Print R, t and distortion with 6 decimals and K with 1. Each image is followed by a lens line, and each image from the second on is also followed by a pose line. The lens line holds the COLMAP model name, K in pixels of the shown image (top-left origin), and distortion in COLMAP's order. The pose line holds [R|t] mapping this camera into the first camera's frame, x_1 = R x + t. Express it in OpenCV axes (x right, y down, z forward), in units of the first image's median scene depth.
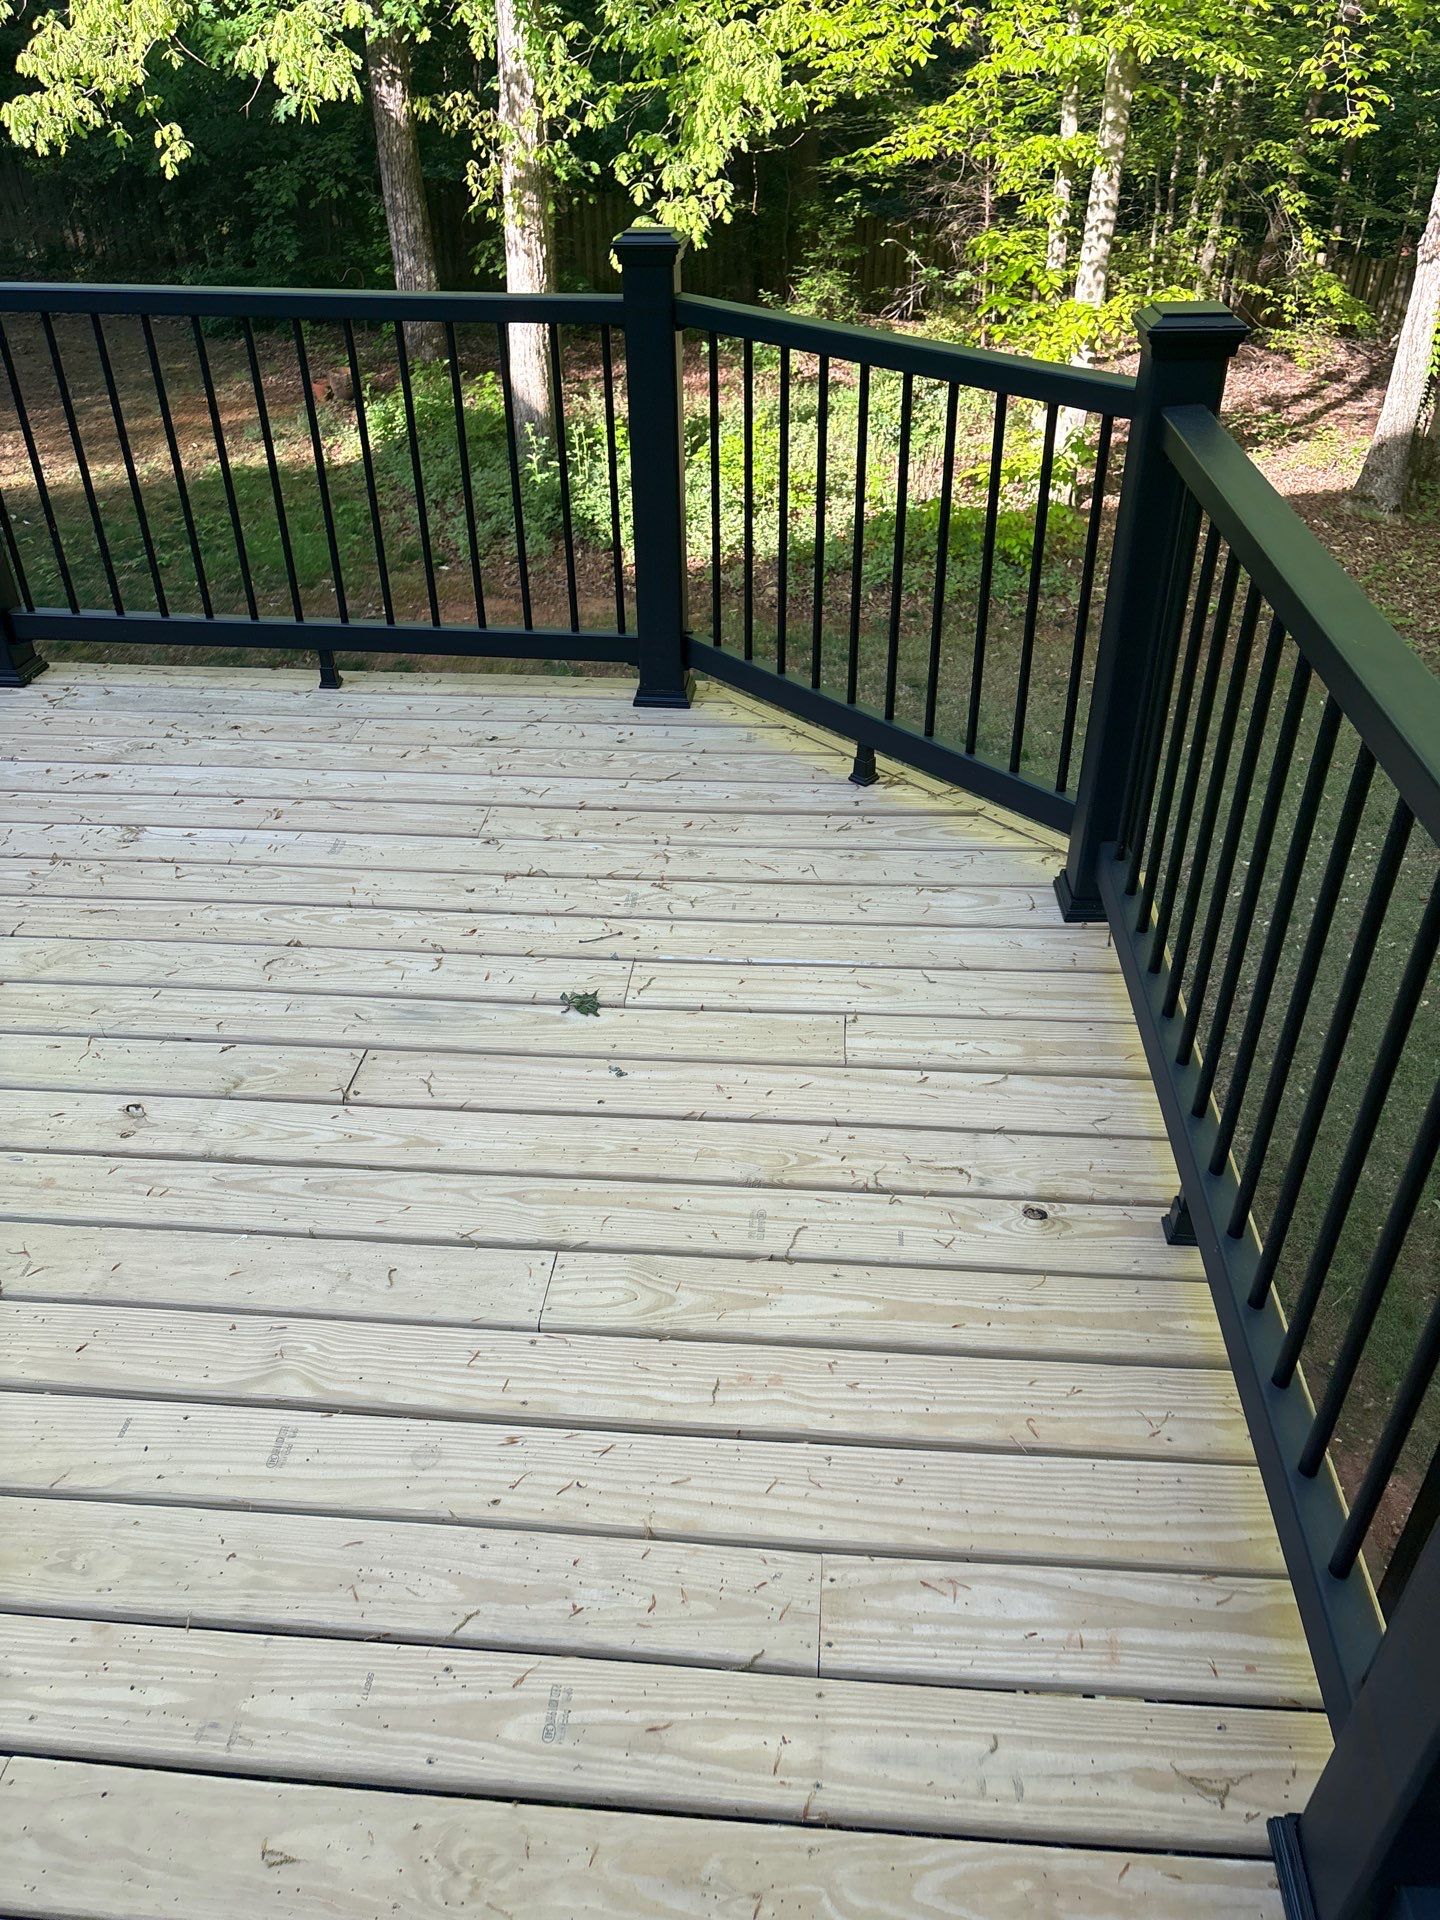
lens RADIAL K [[1473.9, 0, 720.0], [0, 1473.9, 960.0], [0, 0, 1]] dist [0.112594, -0.150341]
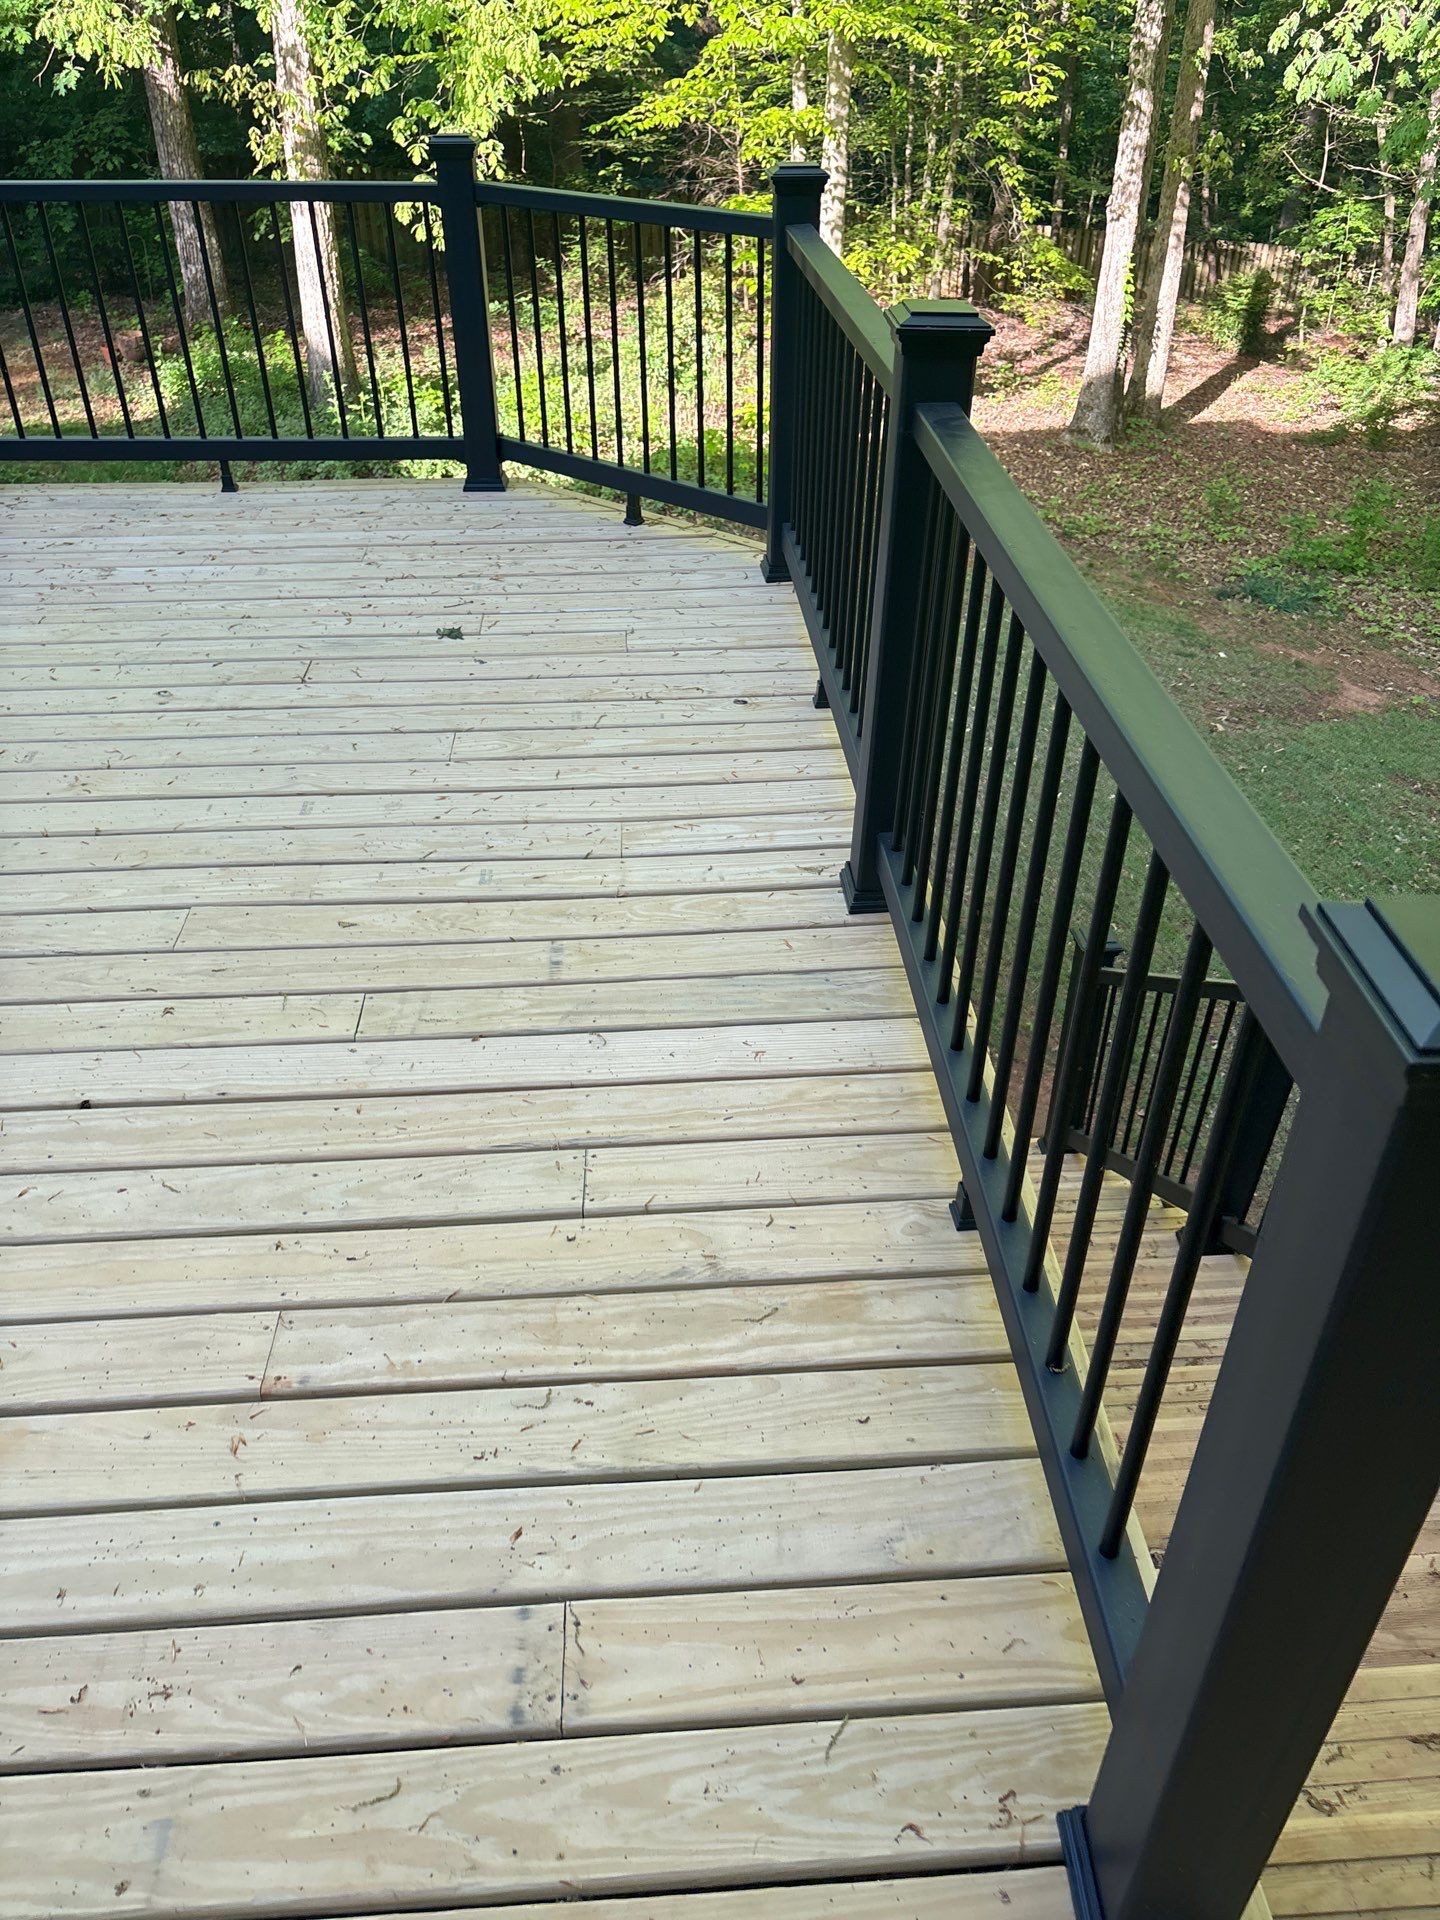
lens RADIAL K [[1489.6, 0, 742.0], [0, 1489.6, 960.3], [0, 0, 1]] dist [0.060787, -0.090921]
pose [[0.988570, -0.069221, 0.133929, -0.005573], [0.068320, 0.997599, 0.011321, 0.073356], [-0.134391, -0.002041, 0.990926, -0.112207]]
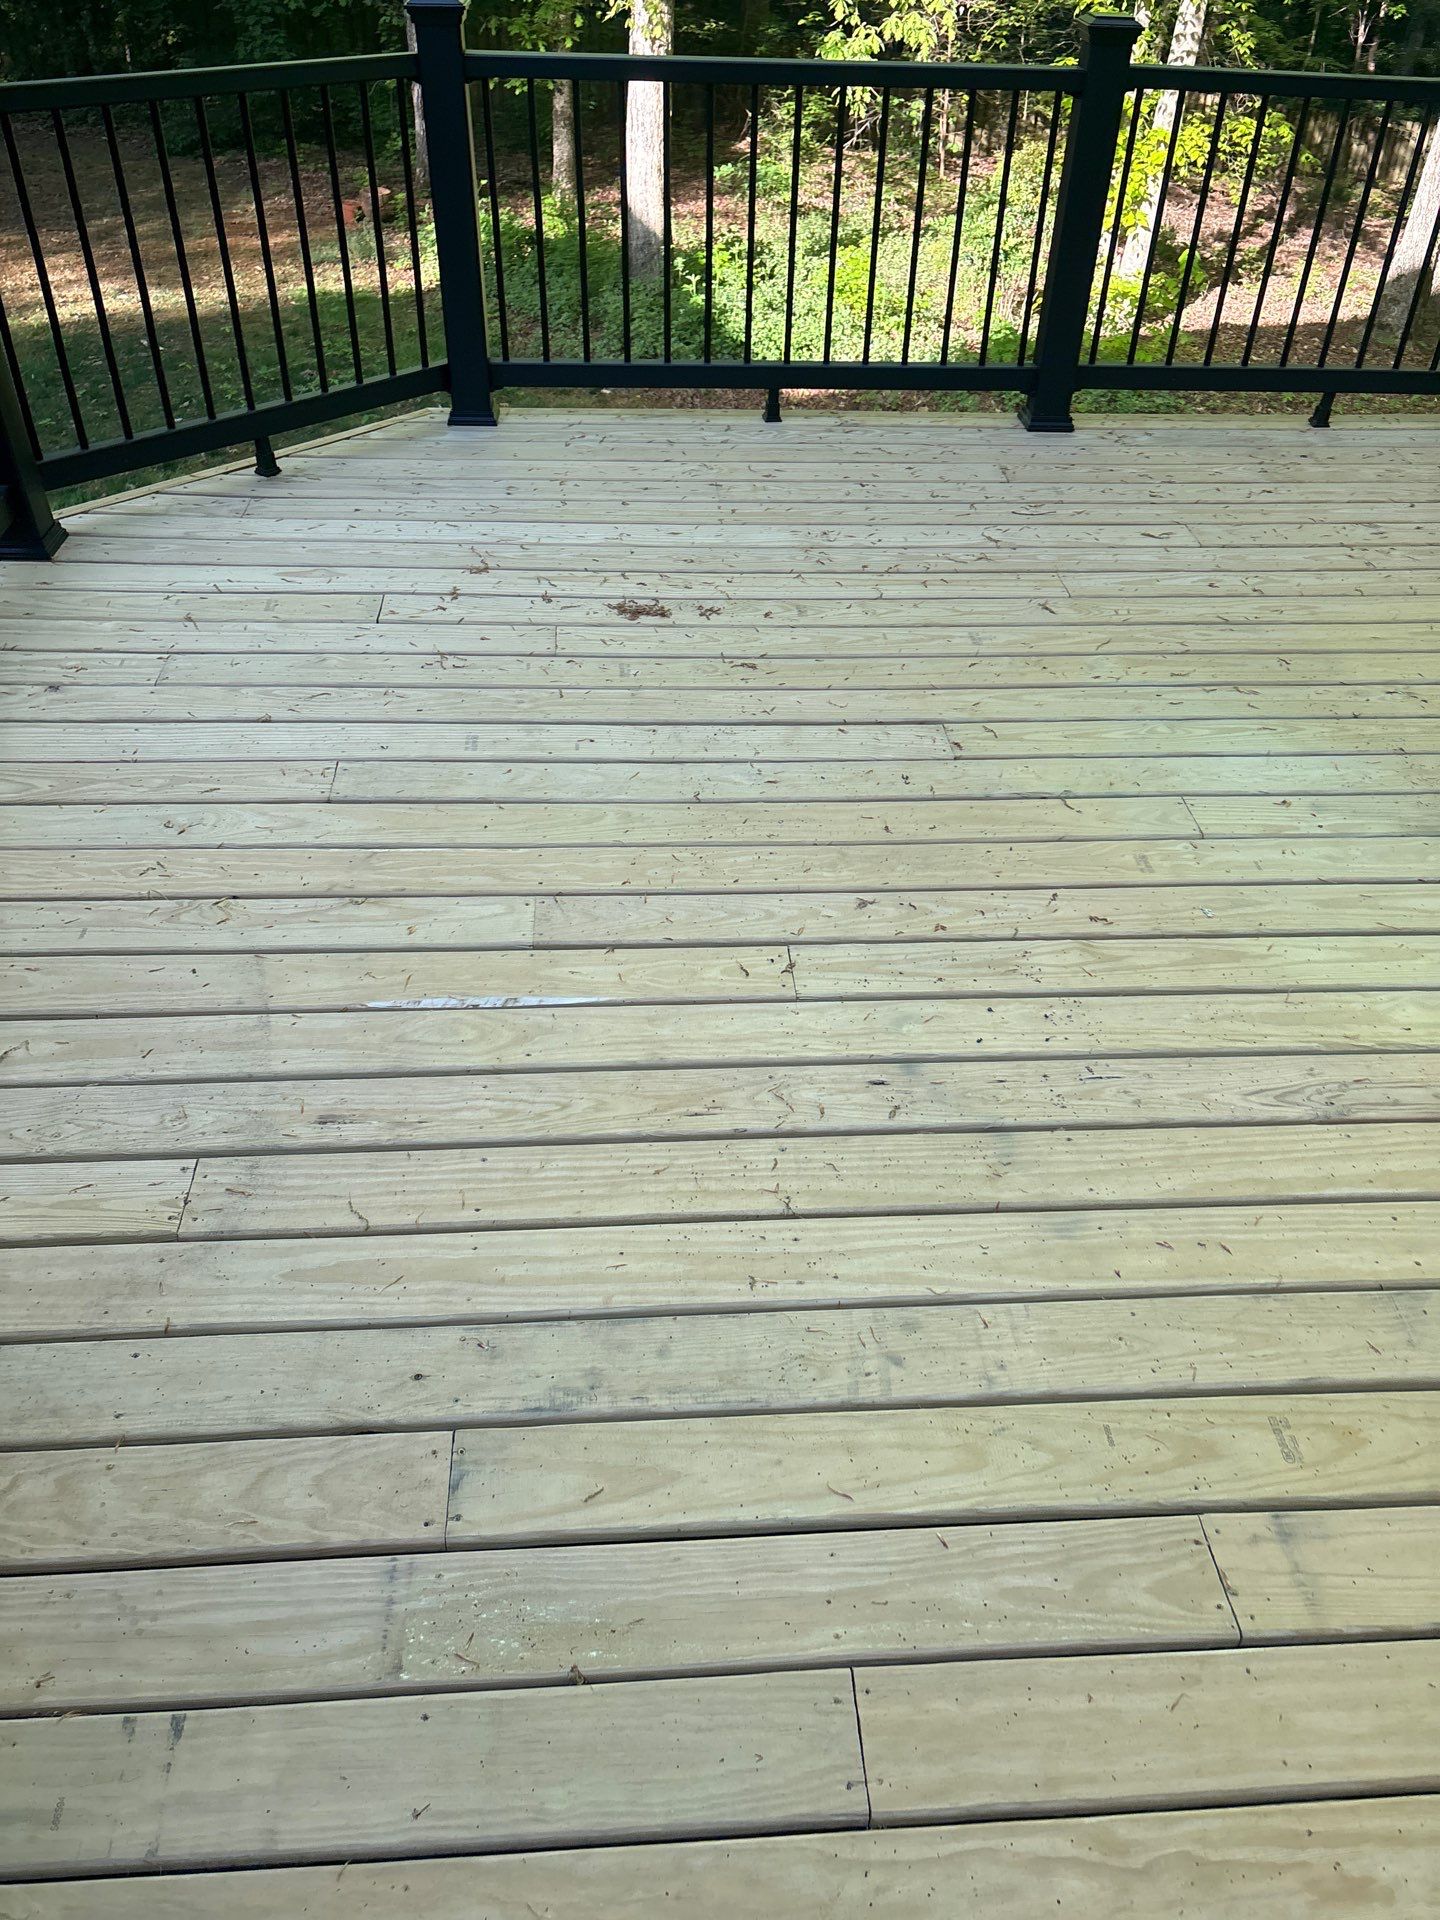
lens RADIAL K [[1517.8, 0, 725.2], [0, 1517.8, 982.0], [0, 0, 1]] dist [0.047624, -0.077832]
pose [[0.985630, -0.065901, 0.155534, -0.281710], [0.051541, 0.994178, 0.094621, 0.035006], [-0.160864, -0.085245, 0.983288, -0.047445]]
